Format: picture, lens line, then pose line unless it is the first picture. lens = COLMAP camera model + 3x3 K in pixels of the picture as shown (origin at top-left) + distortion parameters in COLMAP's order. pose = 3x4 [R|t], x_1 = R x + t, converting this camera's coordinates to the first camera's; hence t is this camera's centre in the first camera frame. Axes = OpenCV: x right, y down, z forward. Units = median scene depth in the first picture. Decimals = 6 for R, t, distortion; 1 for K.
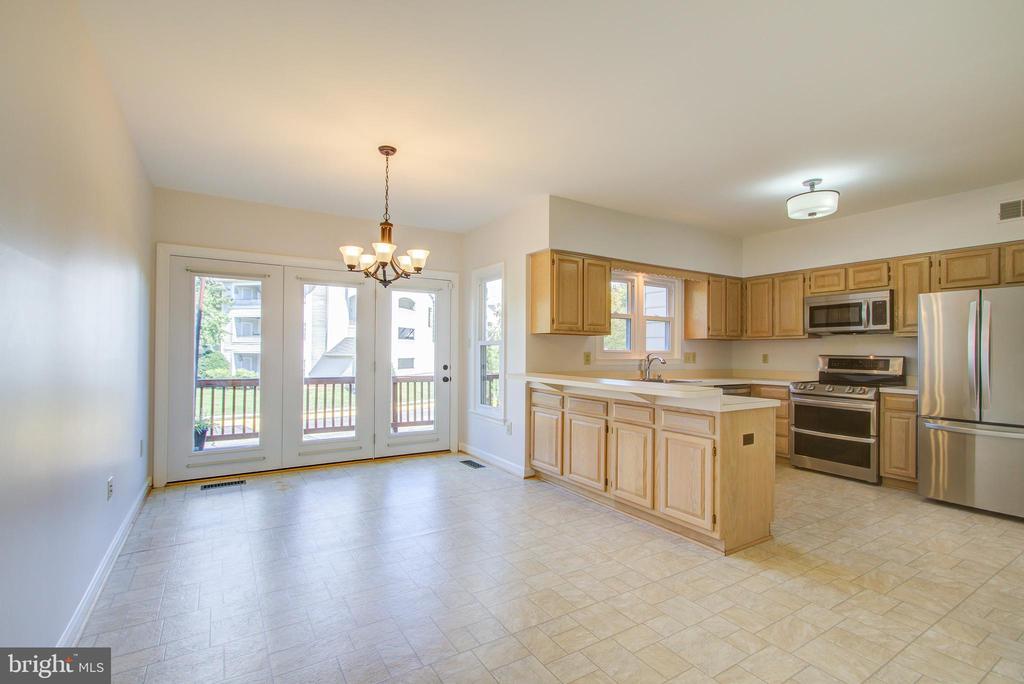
lens RADIAL K [[466.4, 0, 502.5], [0, 466.4, 348.2], [0, 0, 1]] dist [-0.001110, -0.000237]
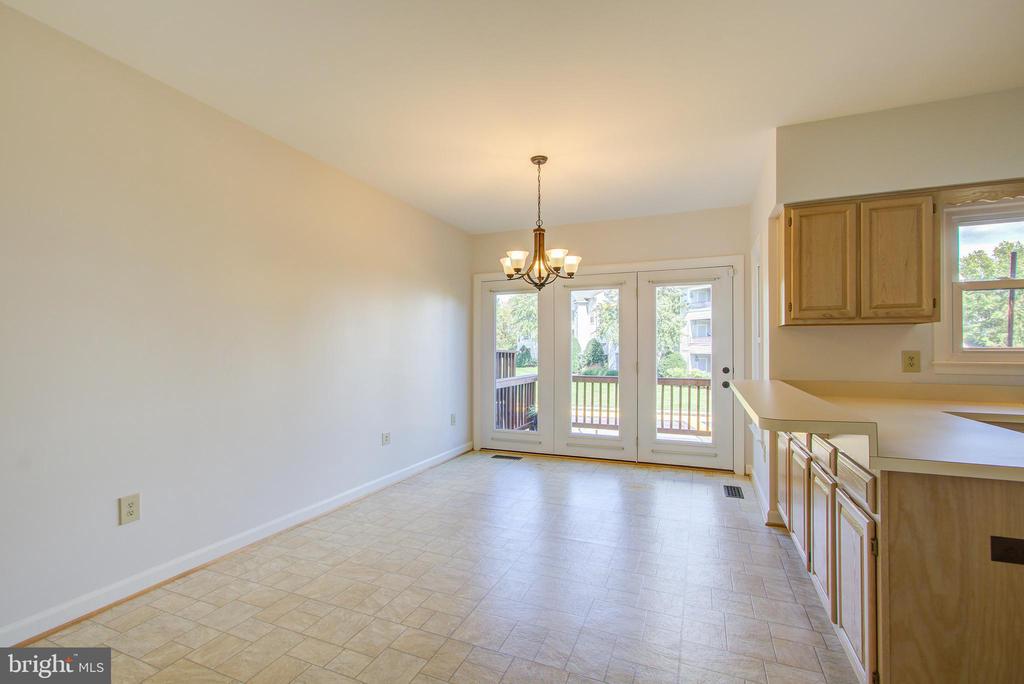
lens RADIAL K [[472.4, 0, 512.0], [0, 472.4, 342.0], [0, 0, 1]] dist [-0.010152, -0.000058]
pose [[0.578995, -0.020428, -0.815075, 0.258752], [0.008713, 0.999784, -0.018868, 0.002093], [0.815285, 0.003823, 0.579048, 0.151158]]
